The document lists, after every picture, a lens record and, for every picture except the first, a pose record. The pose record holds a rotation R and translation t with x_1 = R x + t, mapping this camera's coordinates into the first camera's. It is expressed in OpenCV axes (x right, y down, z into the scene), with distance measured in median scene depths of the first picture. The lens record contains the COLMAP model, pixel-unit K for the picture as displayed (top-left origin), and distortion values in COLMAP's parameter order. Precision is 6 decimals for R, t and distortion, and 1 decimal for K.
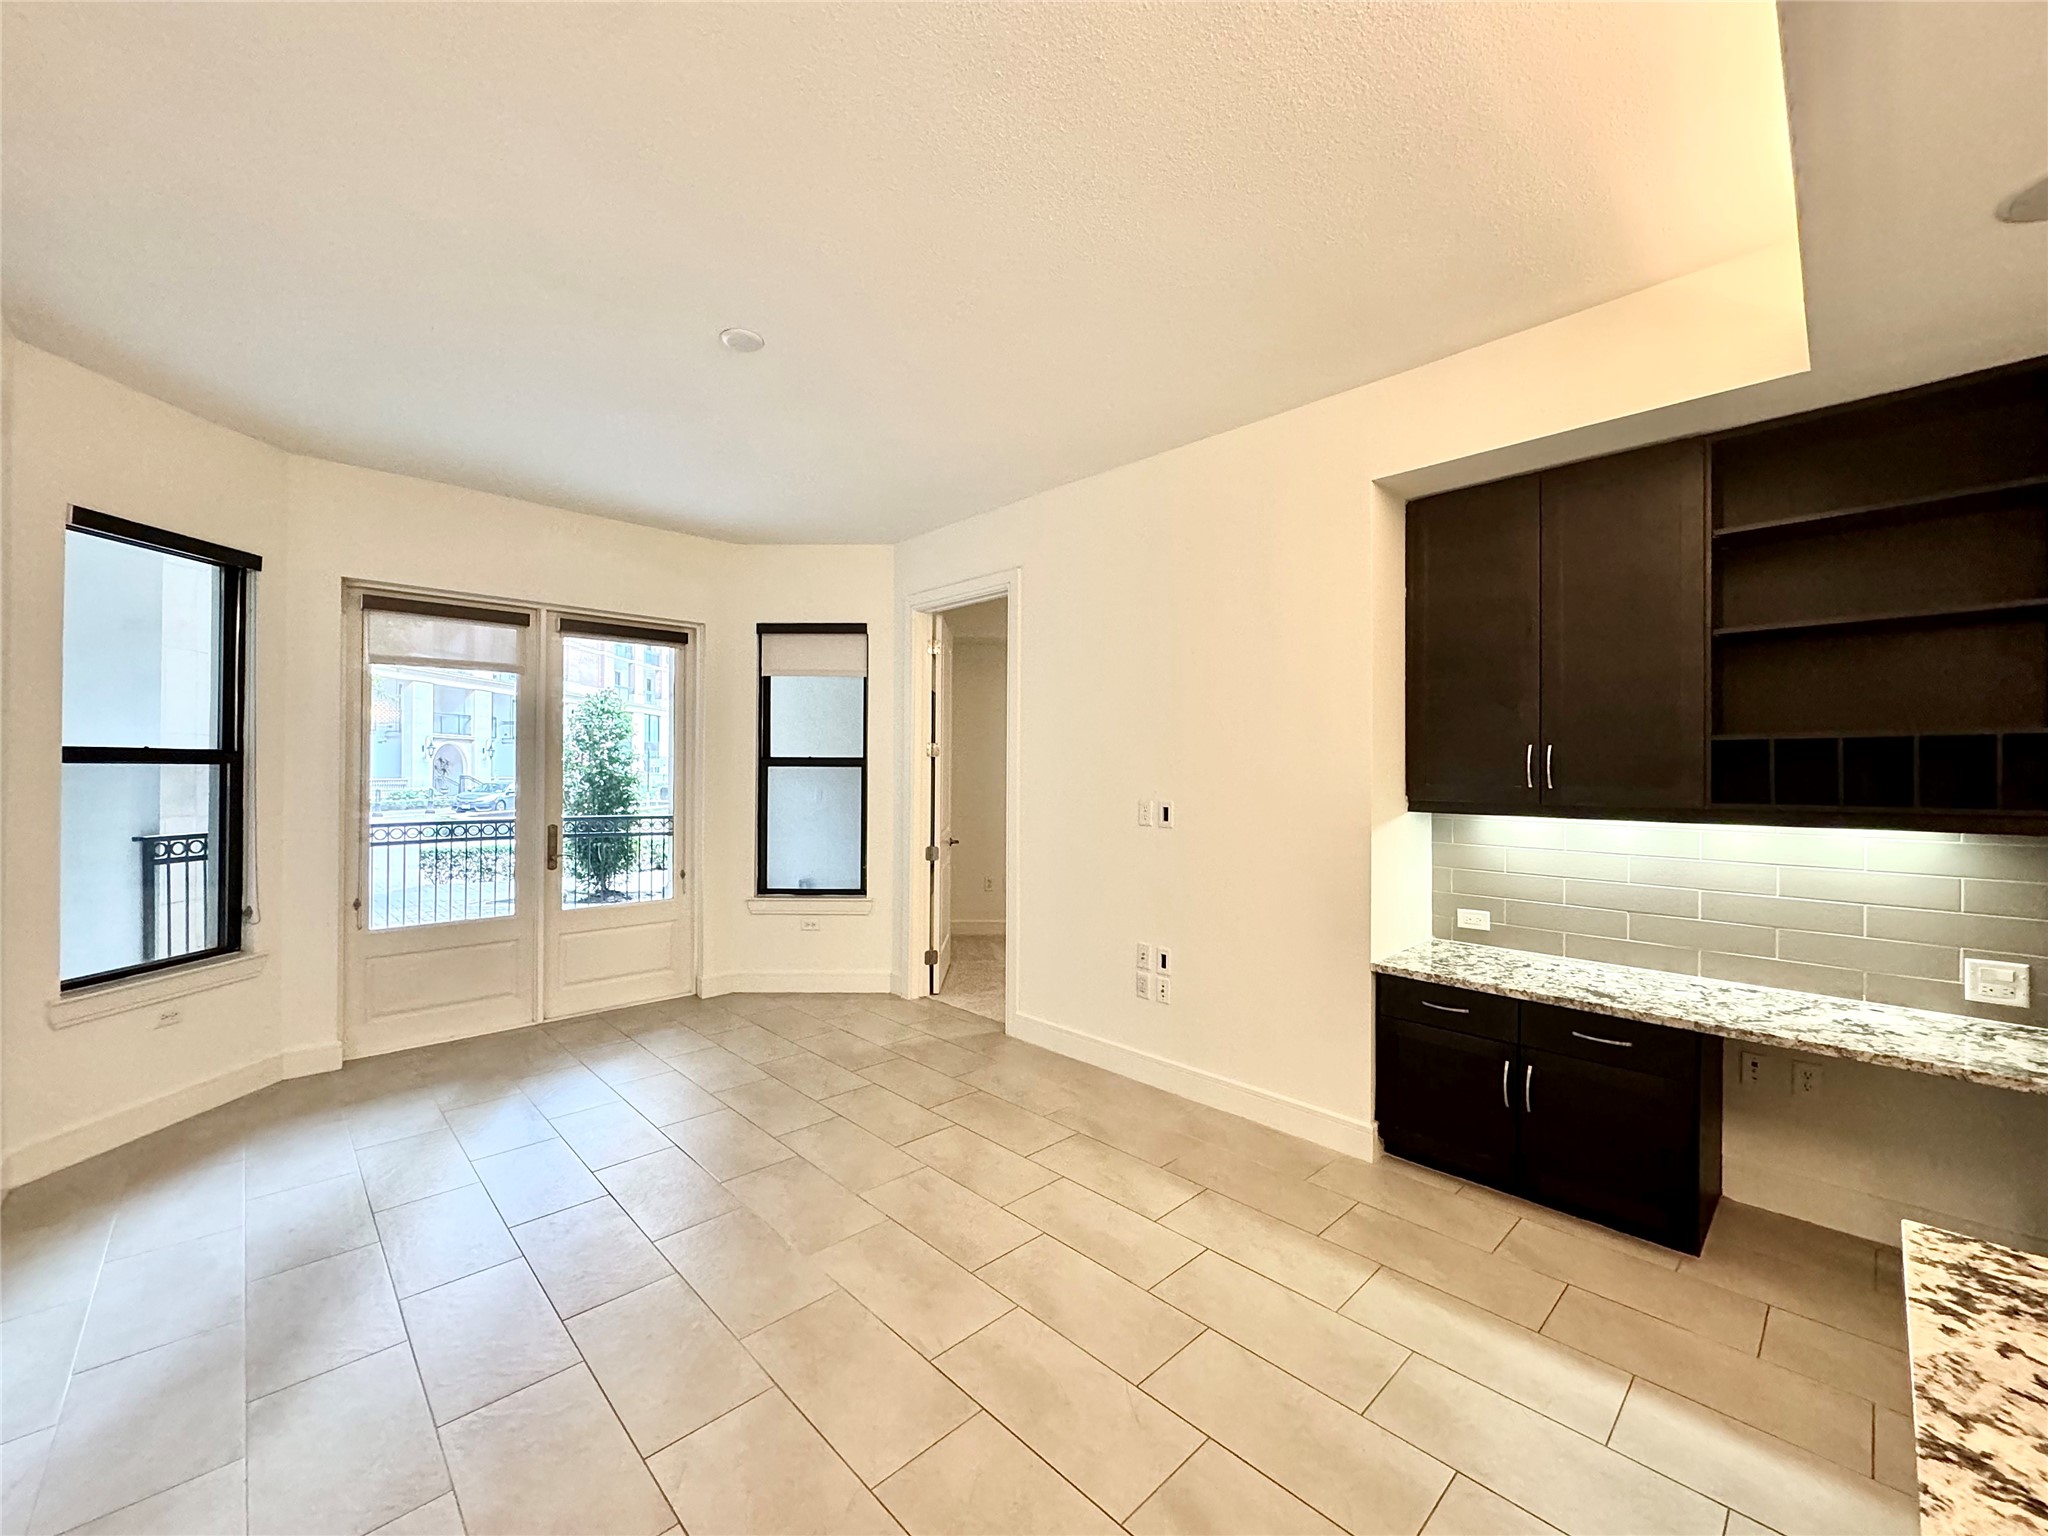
lens RADIAL K [[818.8, 0, 1024.7], [0, 818.8, 767.2], [0, 0, 1]] dist [0.001229, -0.000406]
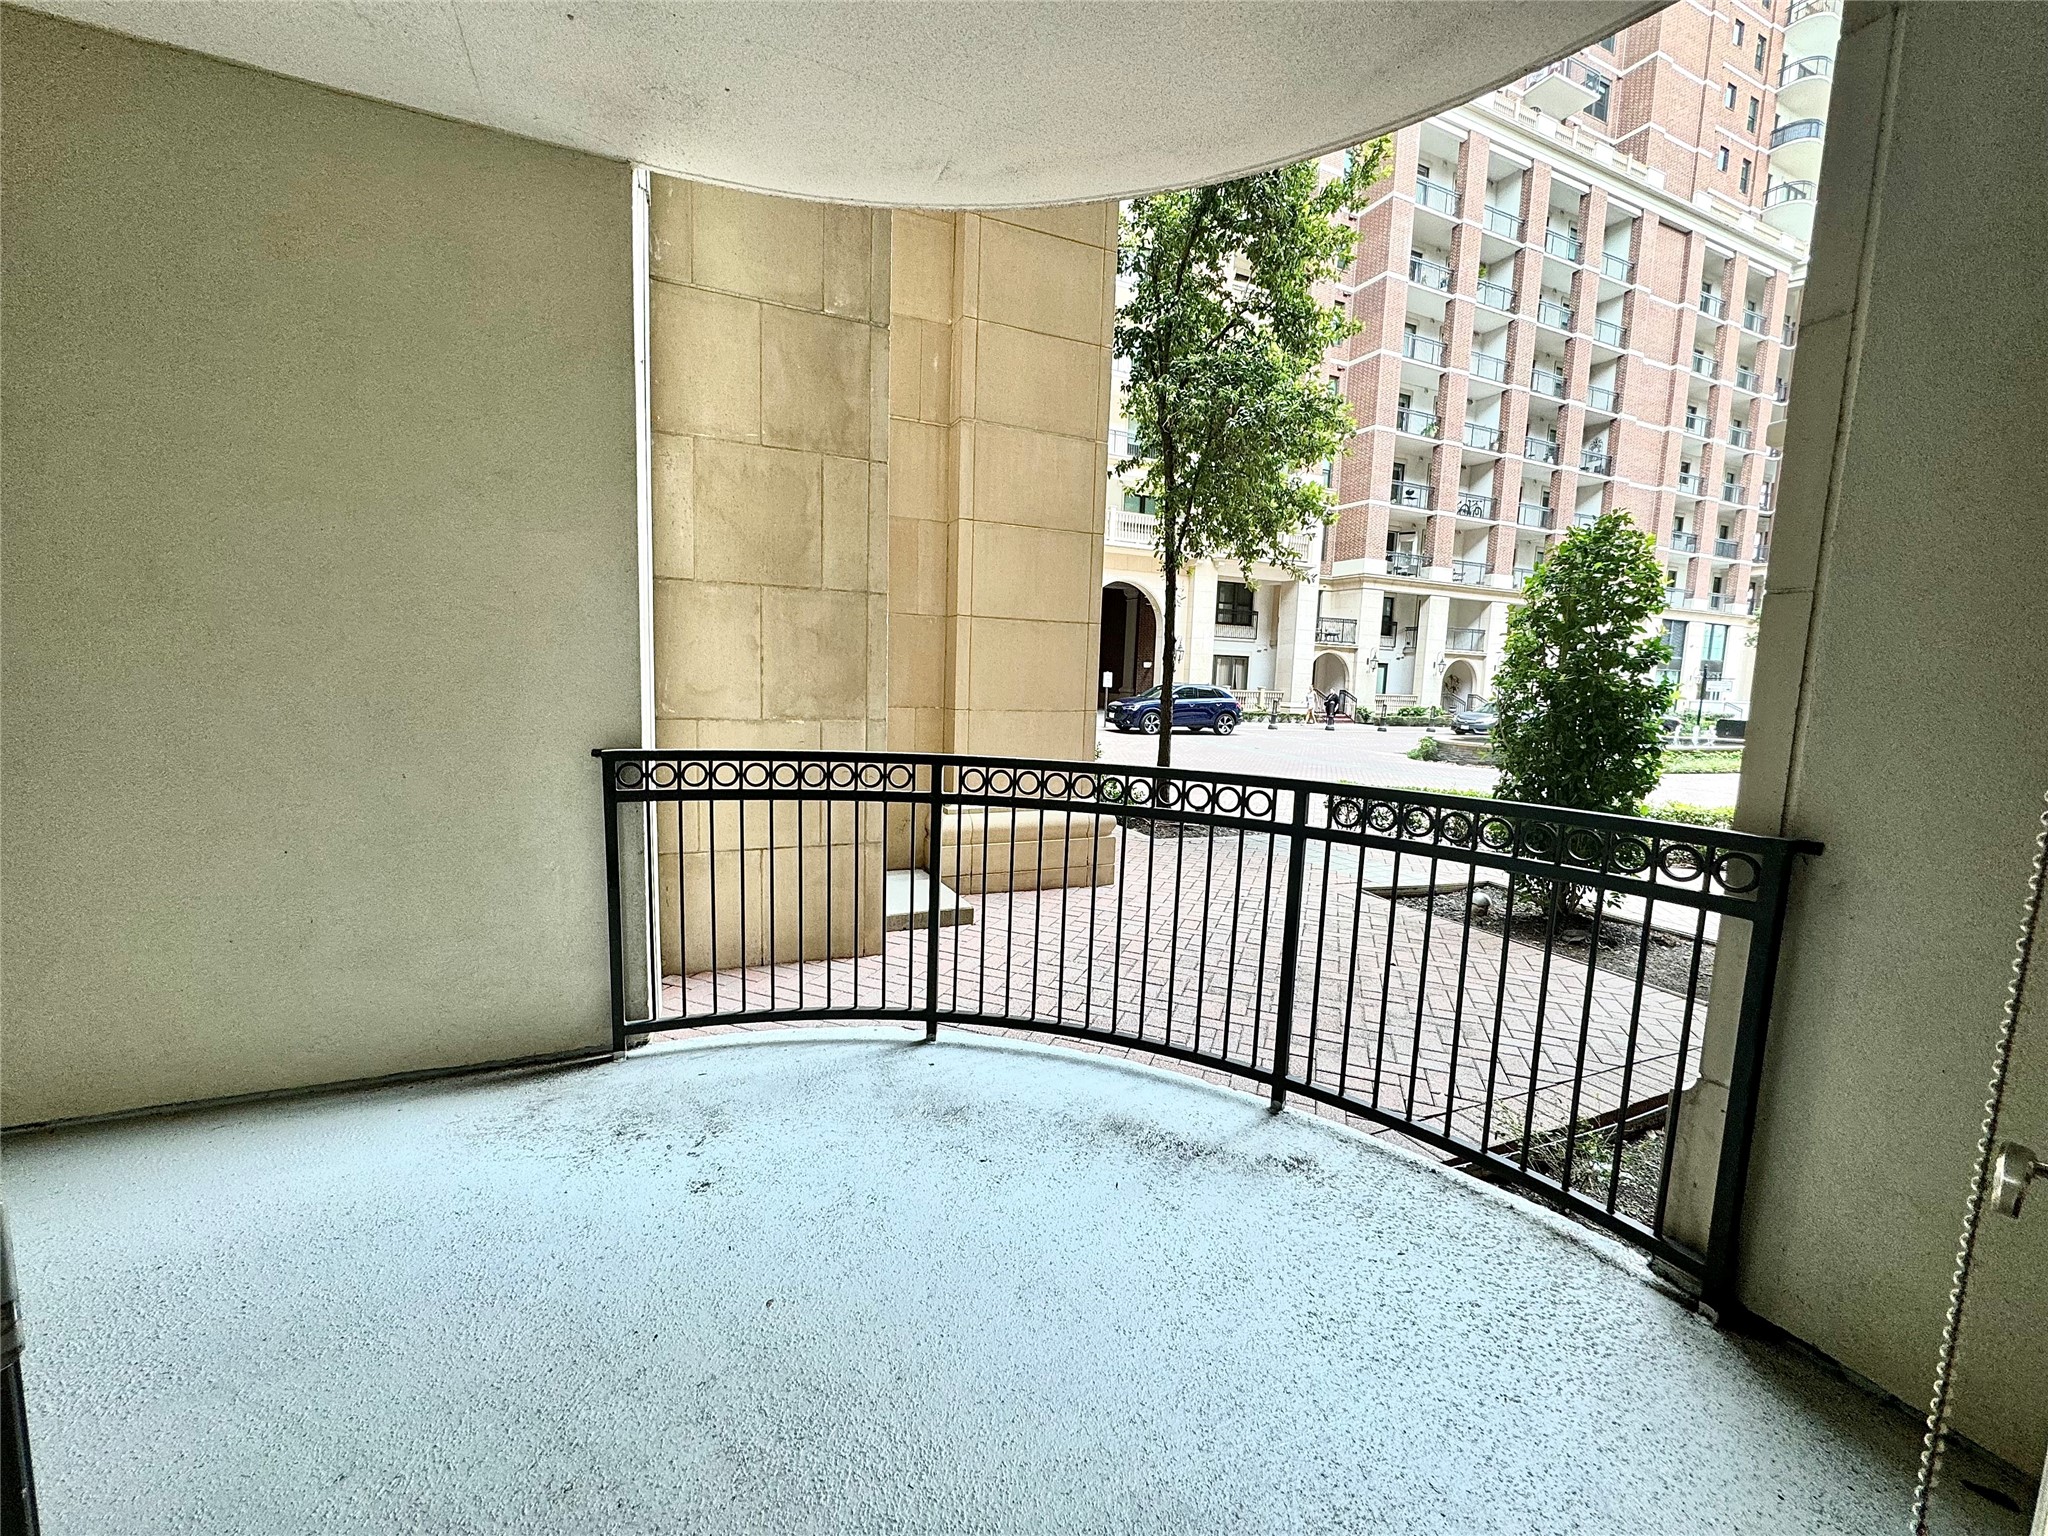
lens RADIAL K [[818.8, 0, 1021.2], [0, 818.8, 769.8], [0, 0, 1]] dist [0.001229, -0.000406]
pose [[0.431846, 0.115941, -0.894464, -0.124049], [-0.028876, 0.992973, 0.114768, 0.007238], [0.901485, -0.023733, 0.432160, 0.279497]]
